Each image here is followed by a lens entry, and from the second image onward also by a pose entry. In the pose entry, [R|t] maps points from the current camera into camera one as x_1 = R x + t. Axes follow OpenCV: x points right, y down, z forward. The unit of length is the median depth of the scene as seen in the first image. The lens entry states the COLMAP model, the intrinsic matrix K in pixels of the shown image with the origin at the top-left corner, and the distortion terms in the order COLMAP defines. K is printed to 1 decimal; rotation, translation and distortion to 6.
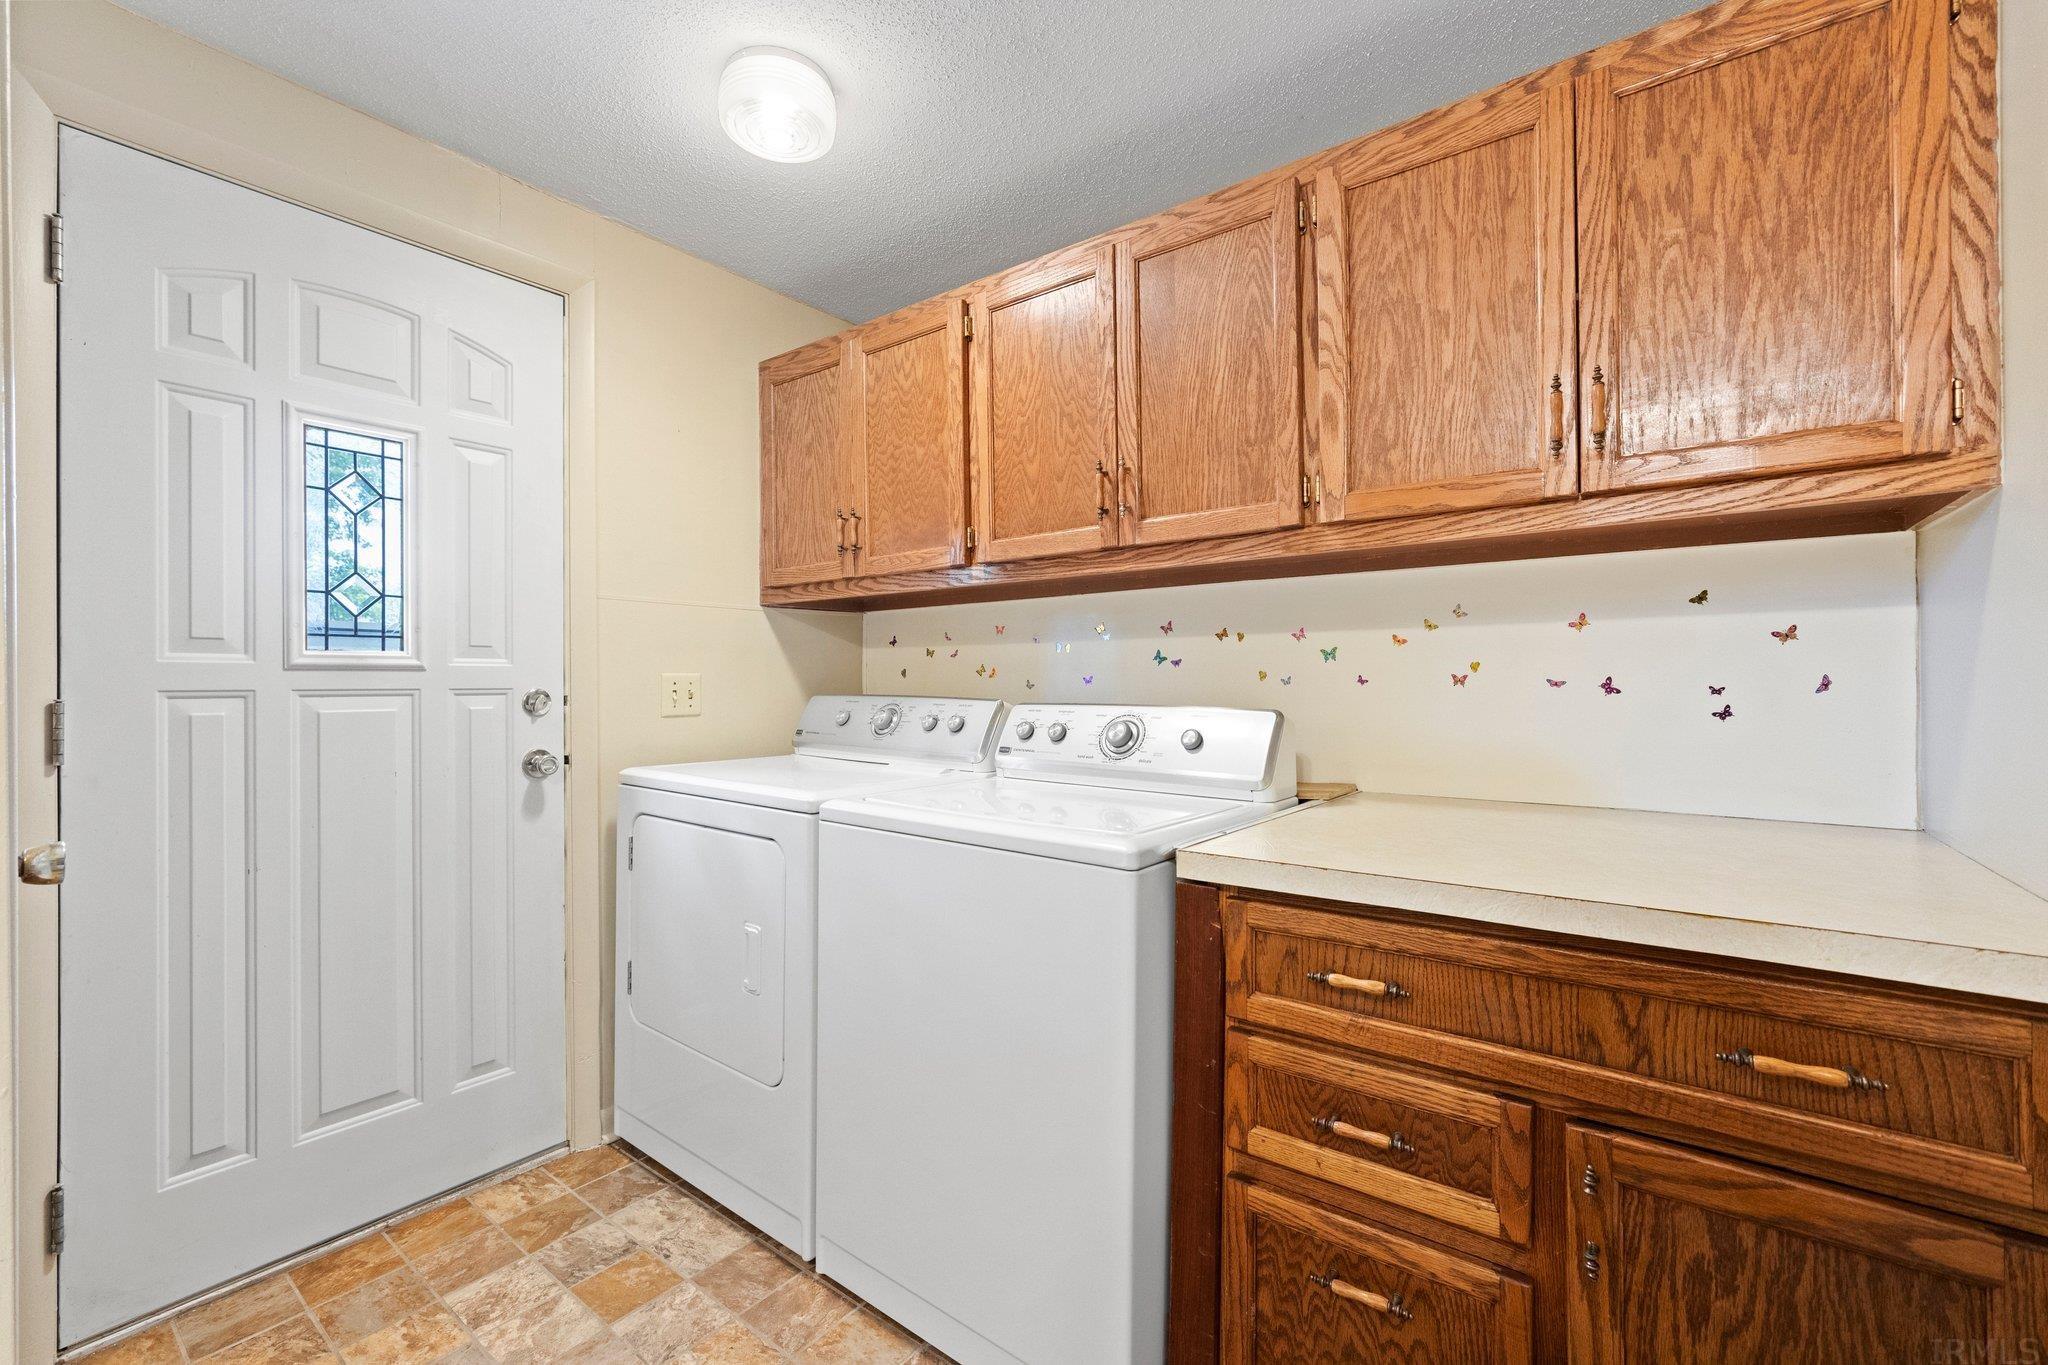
lens RADIAL K [[856.8, 0, 1019.9], [0, 856.8, 679.2], [0, 0, 1]] dist [0.000937, 0.000799]
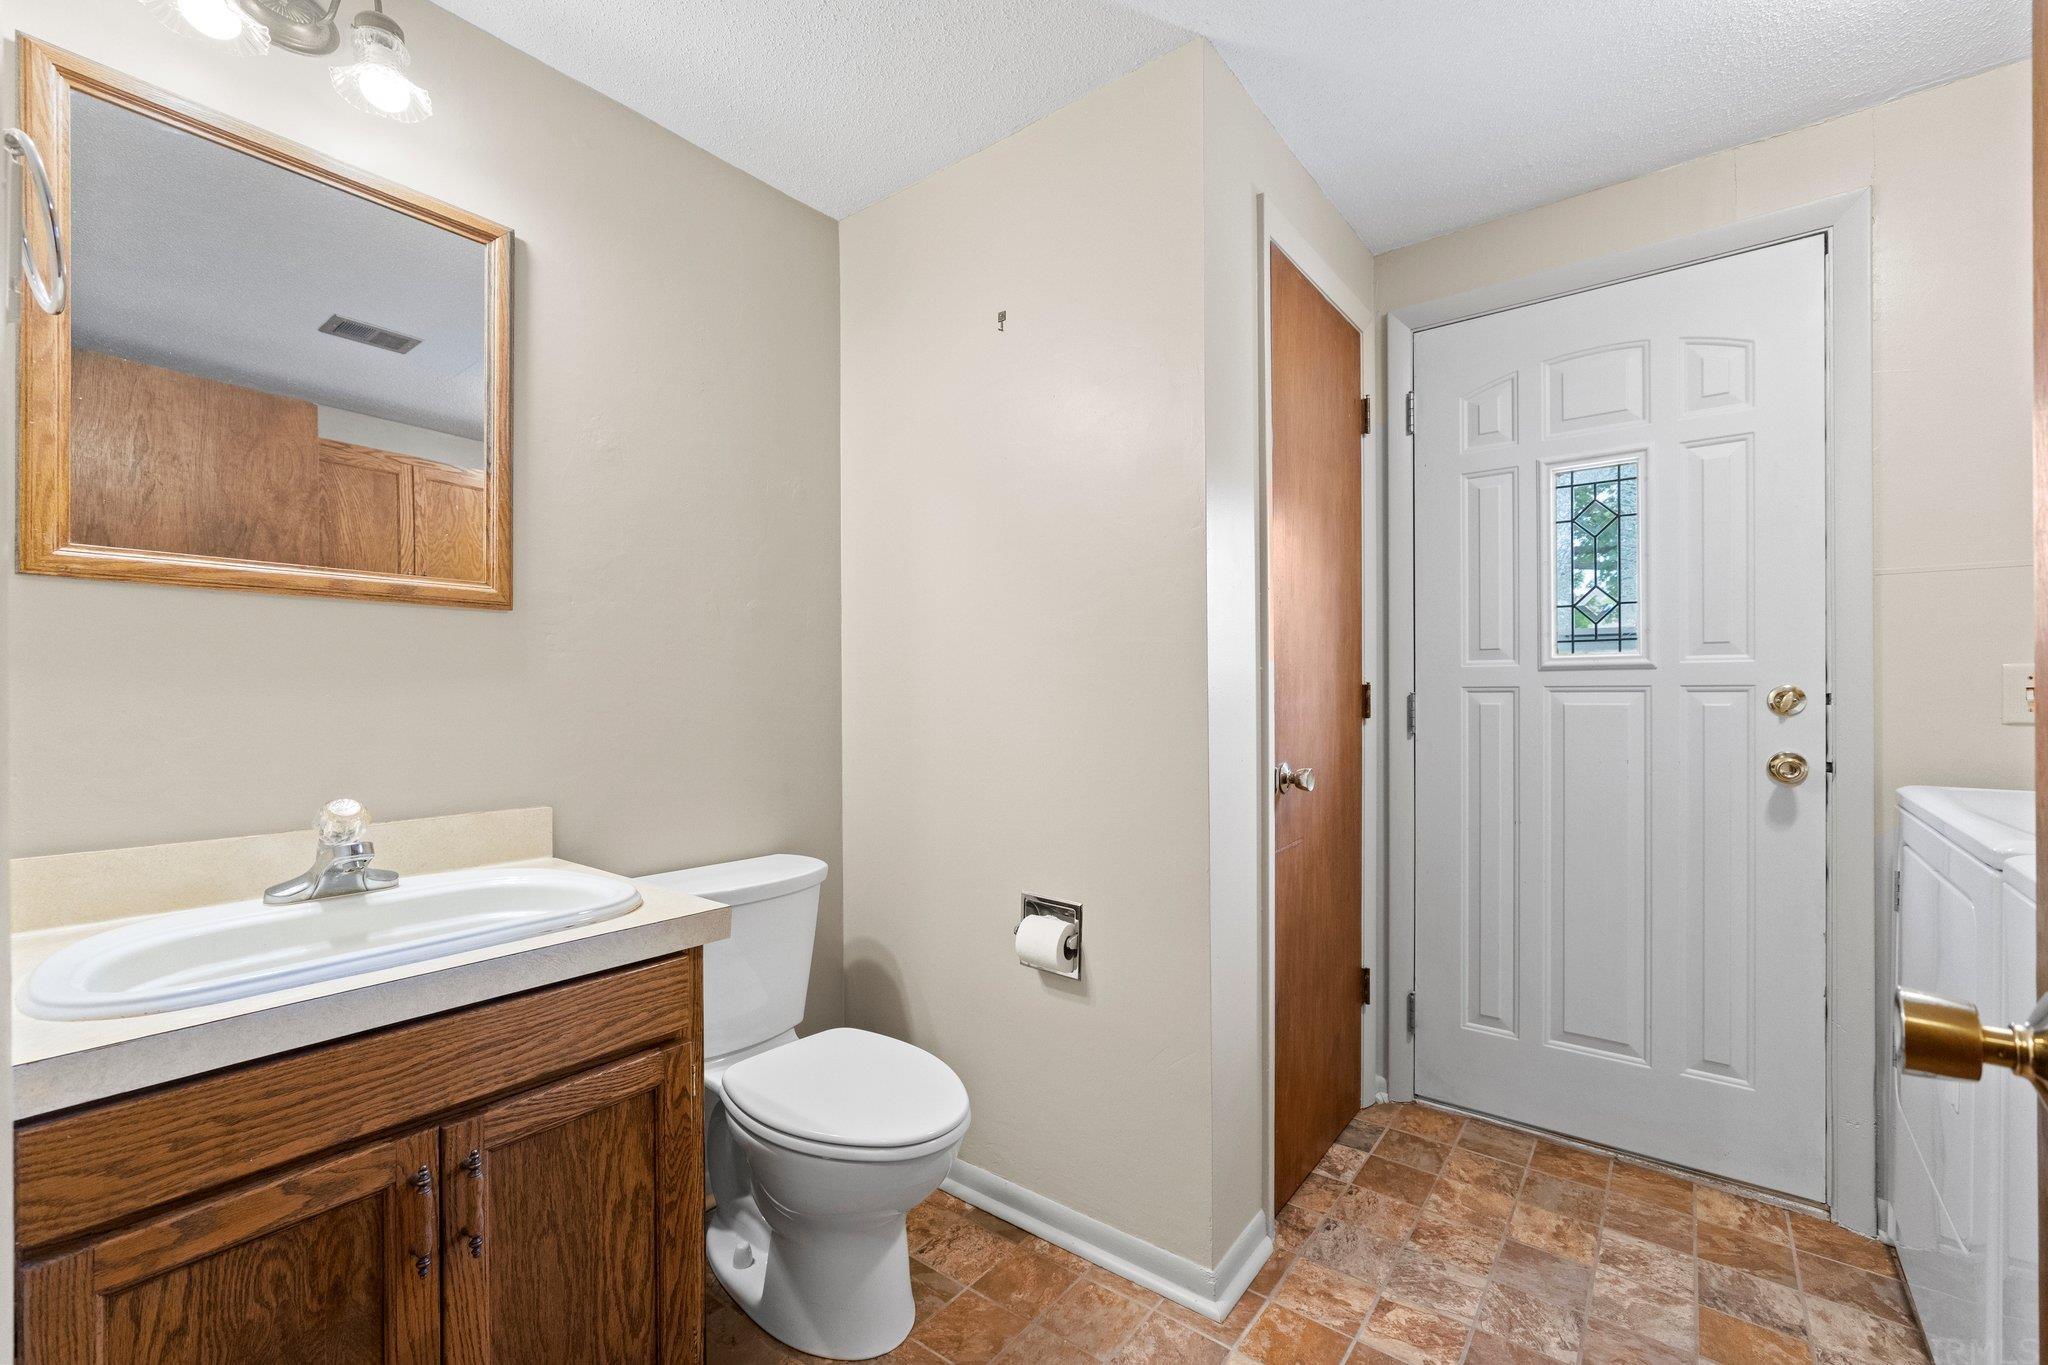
lens RADIAL K [[856.8, 0, 1020.6], [0, 856.8, 689.0], [0, 0, 1]] dist [0.000937, 0.000799]
pose [[-0.004846, 0.002567, -0.999985, 0.408663], [0.009105, 0.999955, 0.002523, 0.005960], [0.999947, -0.009093, -0.004870, 0.225481]]
